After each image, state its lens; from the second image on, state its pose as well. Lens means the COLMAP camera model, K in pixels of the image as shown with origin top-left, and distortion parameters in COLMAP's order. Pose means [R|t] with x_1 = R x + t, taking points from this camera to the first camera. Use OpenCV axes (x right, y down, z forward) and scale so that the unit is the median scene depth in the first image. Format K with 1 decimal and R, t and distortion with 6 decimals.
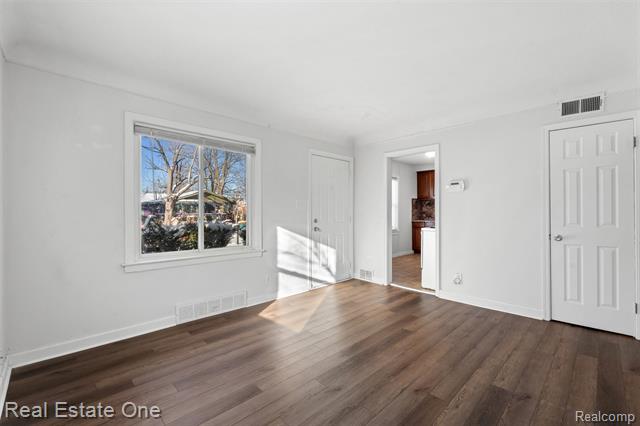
lens RADIAL K [[282.5, 0, 319.3], [0, 282.5, 212.4], [0, 0, 1]] dist [-0.002846, 0.000693]
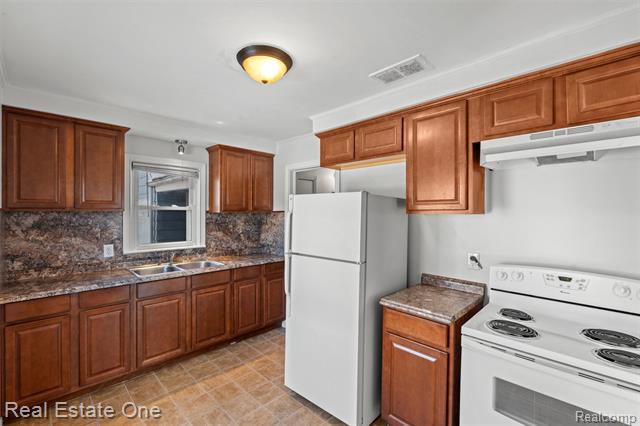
lens RADIAL K [[282.5, 0, 318.7], [0, 282.5, 212.7], [0, 0, 1]] dist [-0.002846, 0.000693]
pose [[0.002245, -0.000943, 0.999997, 0.085614], [-0.005373, 0.999985, 0.000955, -0.046389], [-0.999983, -0.005375, 0.002240, 0.708822]]
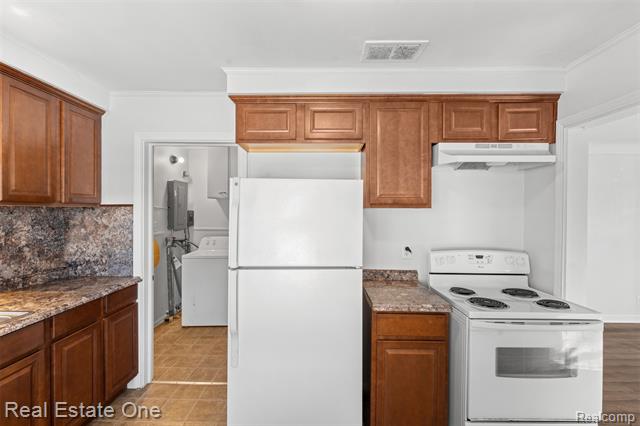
lens RADIAL K [[282.5, 0, 319.1], [0, 282.5, 212.1], [0, 0, 1]] dist [-0.002846, 0.000693]
pose [[-0.700353, -0.006443, 0.713767, 0.202834], [-0.004517, 0.999979, 0.004594, -0.042837], [-0.713782, -0.000007, -0.700368, 0.829552]]
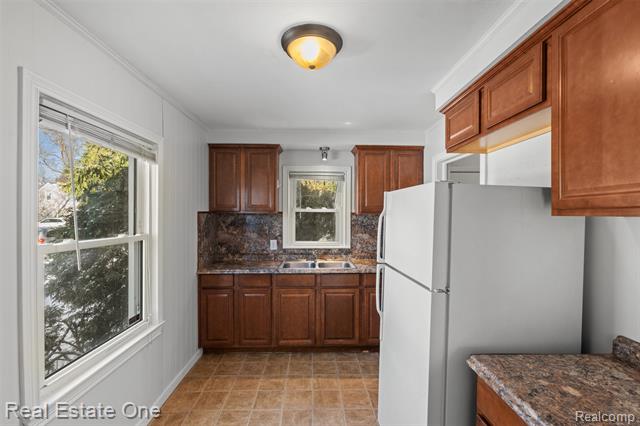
lens RADIAL K [[282.5, 0, 319.8], [0, 282.5, 214.7], [0, 0, 1]] dist [-0.002846, 0.000693]
pose [[0.688777, 0.000938, 0.724973, 0.165555], [-0.004553, 0.999985, 0.003032, -0.045994], [-0.724959, -0.005389, 0.688771, 0.614031]]
